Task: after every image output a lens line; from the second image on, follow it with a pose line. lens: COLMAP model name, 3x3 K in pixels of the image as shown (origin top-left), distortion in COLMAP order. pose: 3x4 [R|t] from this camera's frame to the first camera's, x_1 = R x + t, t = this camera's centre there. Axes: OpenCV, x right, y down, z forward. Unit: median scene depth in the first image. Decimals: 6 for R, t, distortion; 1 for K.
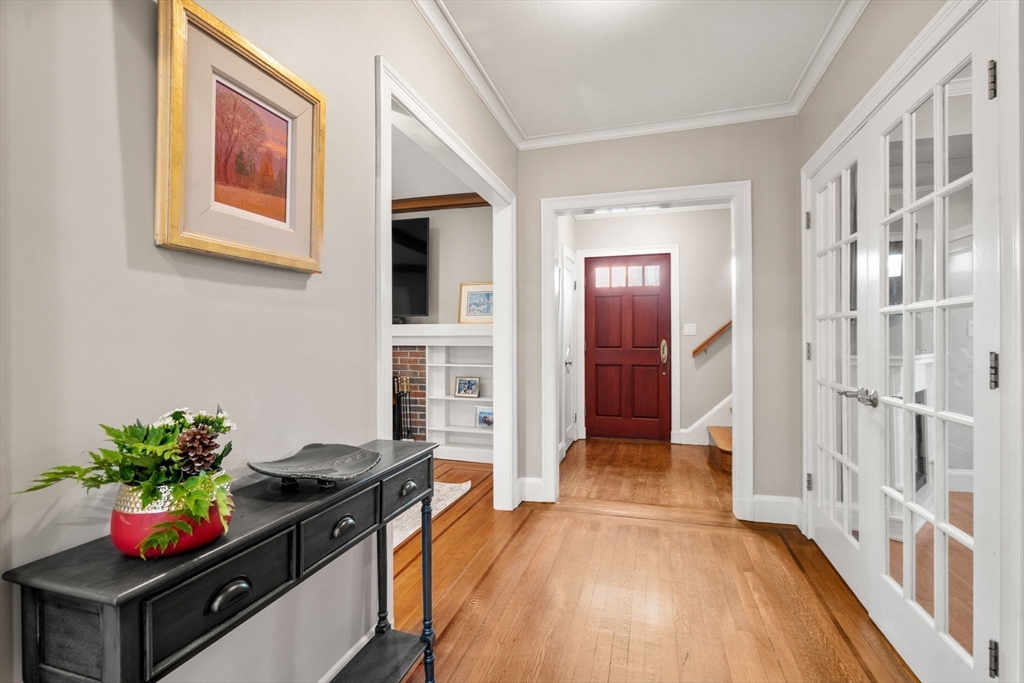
lens RADIAL K [[467.3, 0, 508.9], [0, 467.3, 348.3], [0, 0, 1]] dist [0.000714, 0.000445]
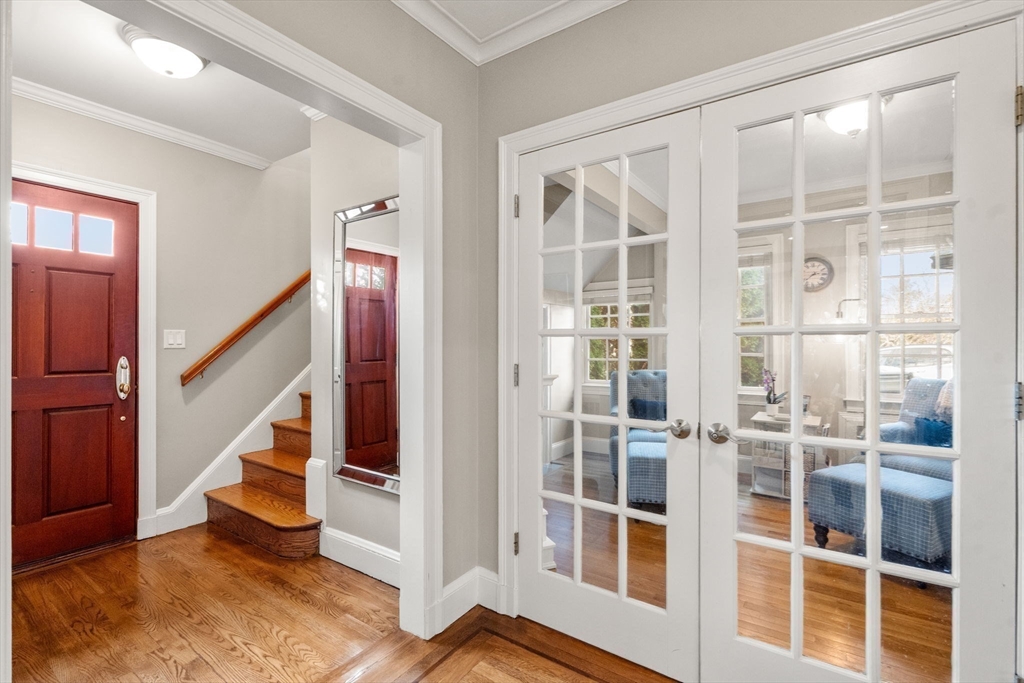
lens RADIAL K [[467.3, 0, 508.9], [0, 467.3, 348.3], [0, 0, 1]] dist [0.000714, 0.000445]
pose [[0.308539, -0.000570, 0.951212, -0.051604], [0.016115, 0.999859, -0.004628, -0.018295], [-0.951075, 0.016757, 0.308505, 0.400621]]
